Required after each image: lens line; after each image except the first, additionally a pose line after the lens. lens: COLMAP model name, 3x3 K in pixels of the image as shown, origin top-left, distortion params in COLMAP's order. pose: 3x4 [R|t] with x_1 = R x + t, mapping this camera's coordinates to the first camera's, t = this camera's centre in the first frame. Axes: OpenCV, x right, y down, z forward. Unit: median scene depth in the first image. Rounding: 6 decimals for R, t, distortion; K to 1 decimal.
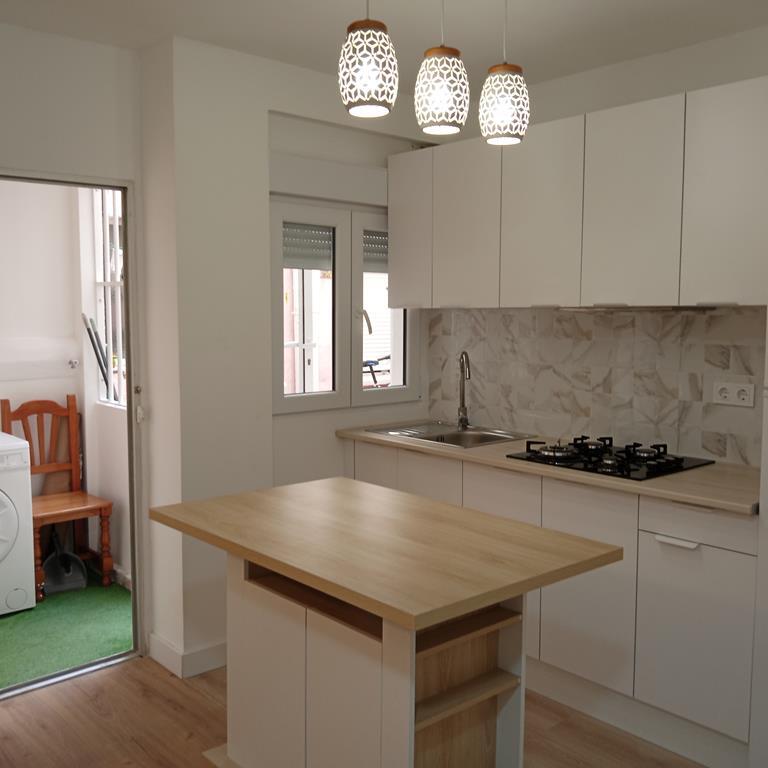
lens RADIAL K [[823.5, 0, 390.1], [0, 823.5, 387.4], [0, 0, 1]] dist [0.165140, -0.405880]
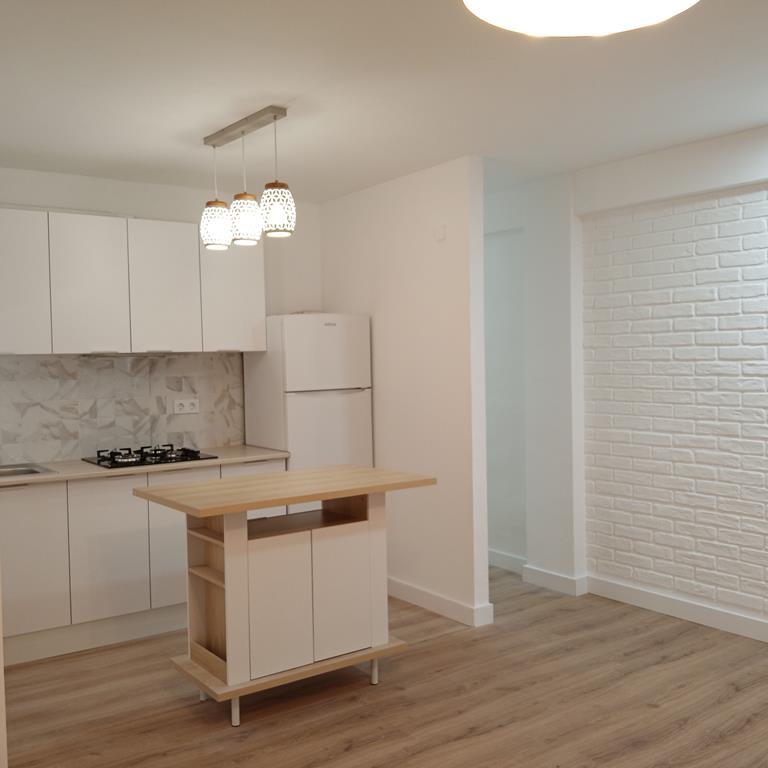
lens RADIAL K [[823.5, 0, 390.1], [0, 823.5, 387.4], [0, 0, 1]] dist [0.165140, -0.405880]
pose [[0.104073, -0.040028, 0.993764, -0.961338], [0.114065, 0.993077, 0.028054, -0.024216], [-0.988007, 0.110434, 0.107918, 0.360558]]
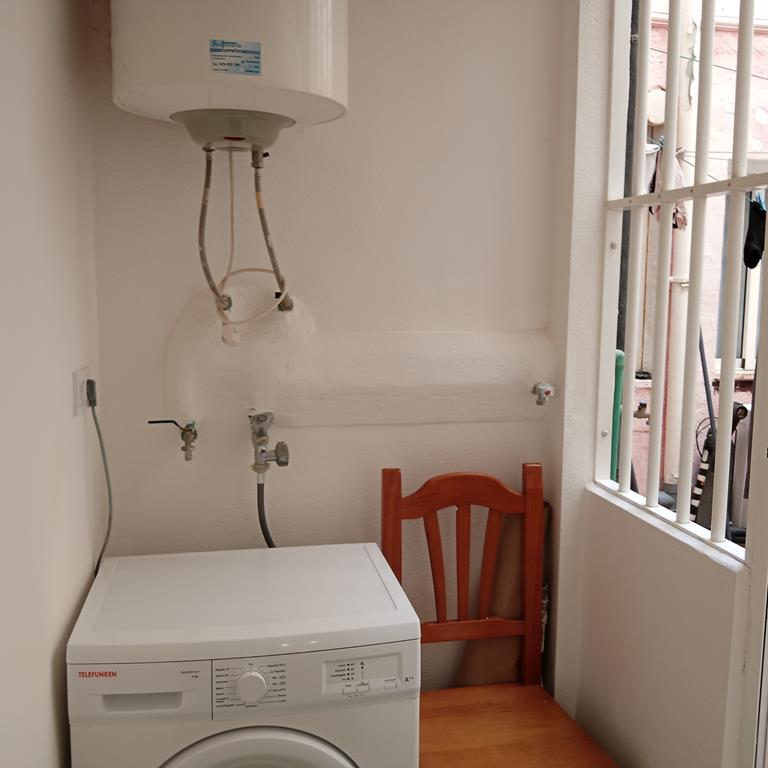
lens RADIAL K [[823.5, 0, 390.1], [0, 823.5, 387.4], [0, 0, 1]] dist [0.165140, -0.405880]
pose [[0.859884, 0.069304, -0.505763, -0.281910], [-0.055751, 0.997565, 0.041908, -0.055202], [0.507436, -0.007839, 0.861654, 0.725057]]
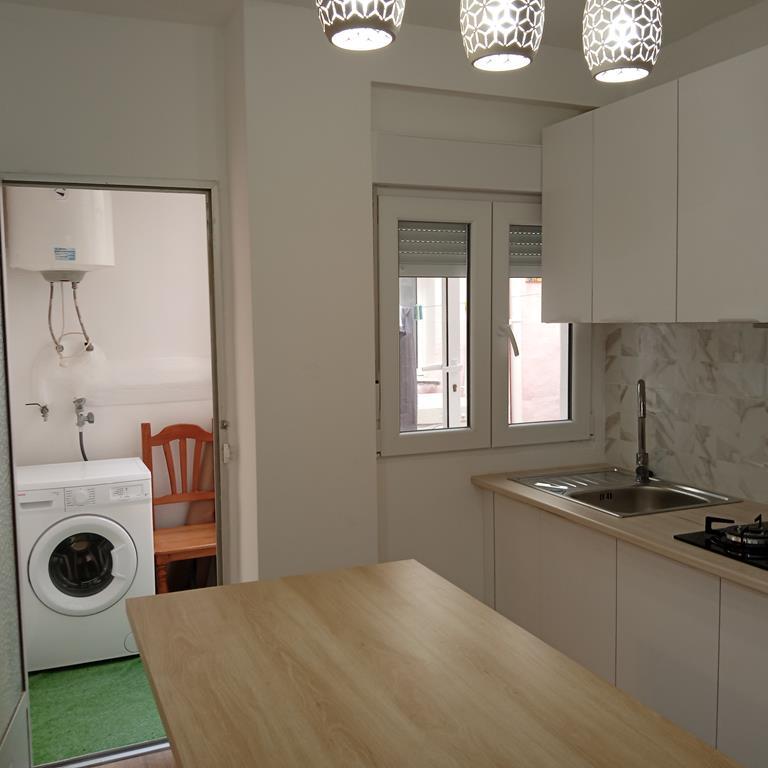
lens RADIAL K [[823.5, 0, 390.1], [0, 823.5, 387.4], [0, 0, 1]] dist [0.165140, -0.405880]
pose [[0.948056, 0.012973, -0.317838, 0.119650], [-0.014493, 0.999892, -0.002419, -0.032806], [0.317773, 0.006900, 0.948142, 0.222979]]
